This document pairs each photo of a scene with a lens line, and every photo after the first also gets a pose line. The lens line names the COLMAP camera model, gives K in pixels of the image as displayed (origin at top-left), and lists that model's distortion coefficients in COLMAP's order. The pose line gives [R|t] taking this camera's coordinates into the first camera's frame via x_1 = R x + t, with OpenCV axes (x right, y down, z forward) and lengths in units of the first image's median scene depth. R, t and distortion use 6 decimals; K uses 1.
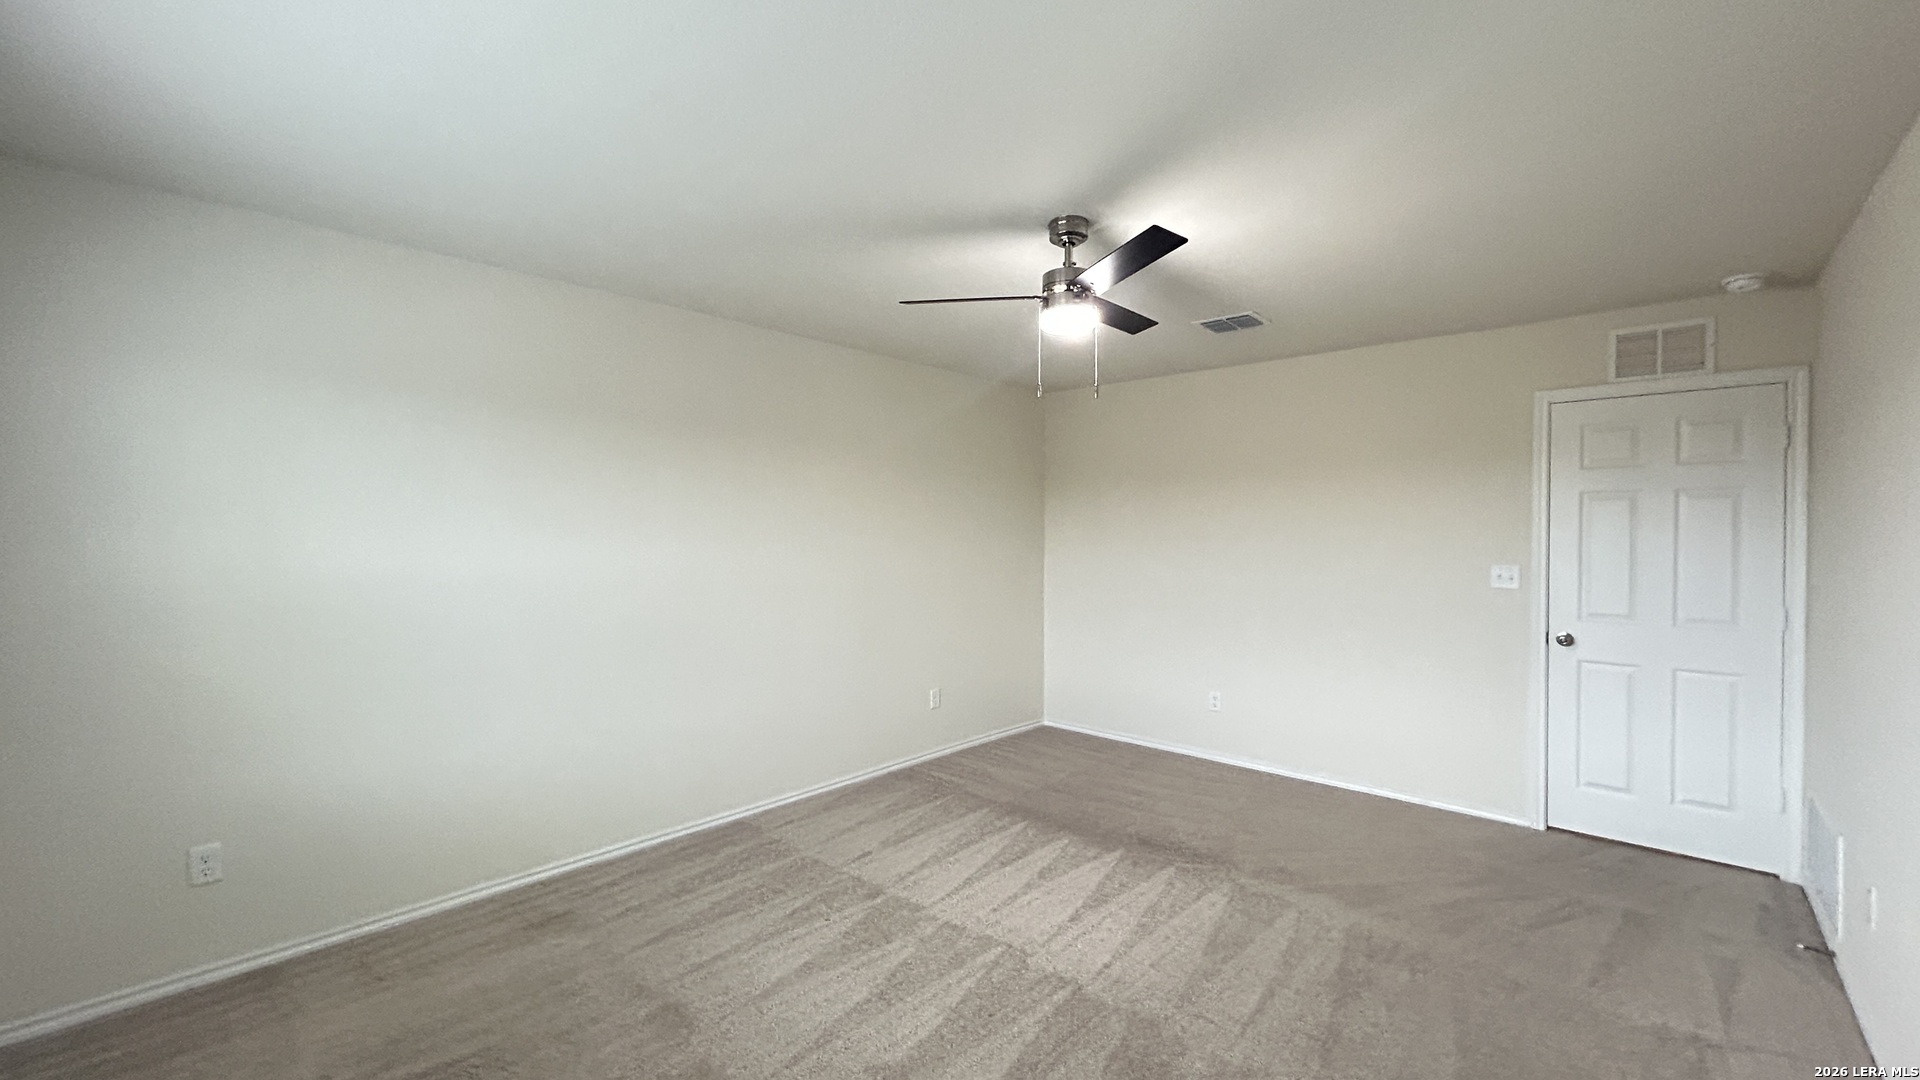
lens RADIAL K [[766.3, 0, 965.9], [0, 766.3, 540.2], [0, 0, 1]] dist [-0.007877, 0.000259]
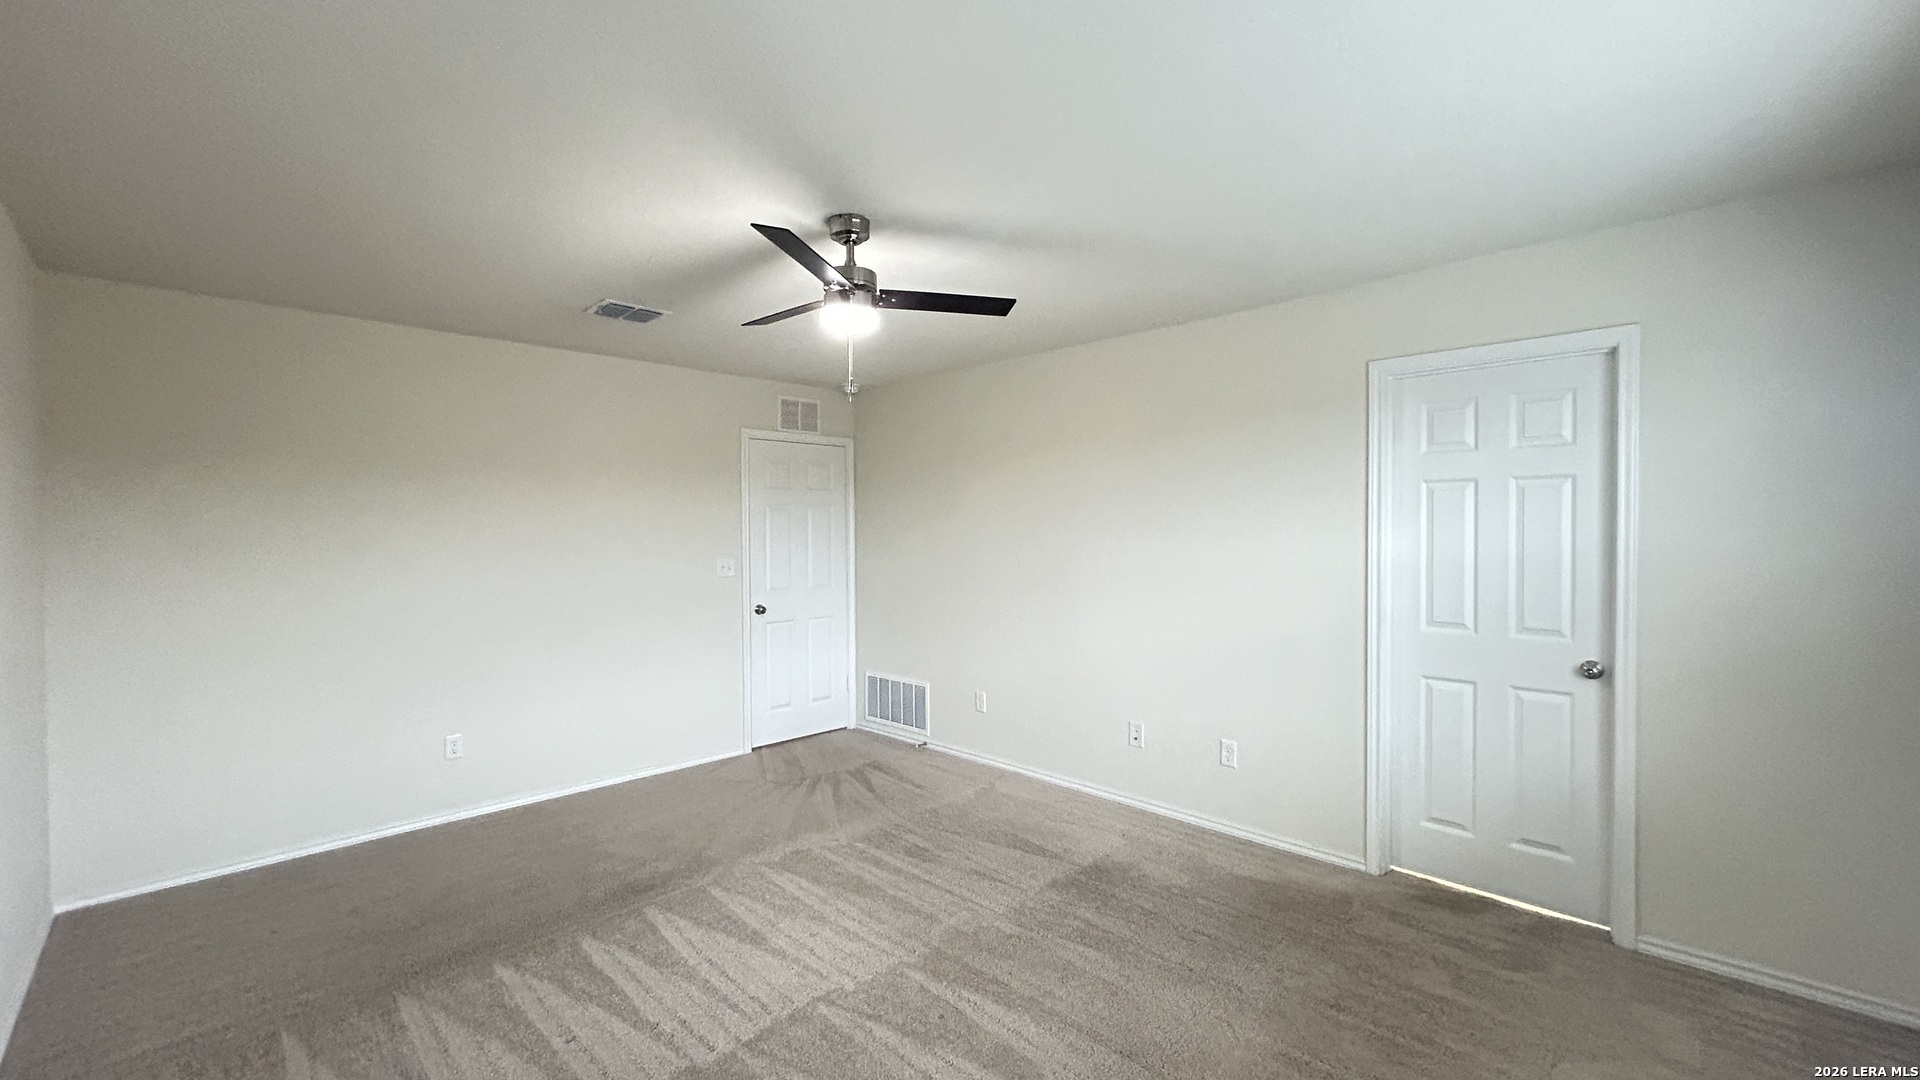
lens RADIAL K [[771.6, 0, 957.9], [0, 771.6, 537.8], [0, 0, 1]] dist [0.000773, 0.000085]
pose [[0.038535, -0.010784, 0.999199, -0.654661], [0.018989, 0.999769, 0.010058, -0.008896], [-0.999077, 0.018586, 0.038731, 0.626774]]
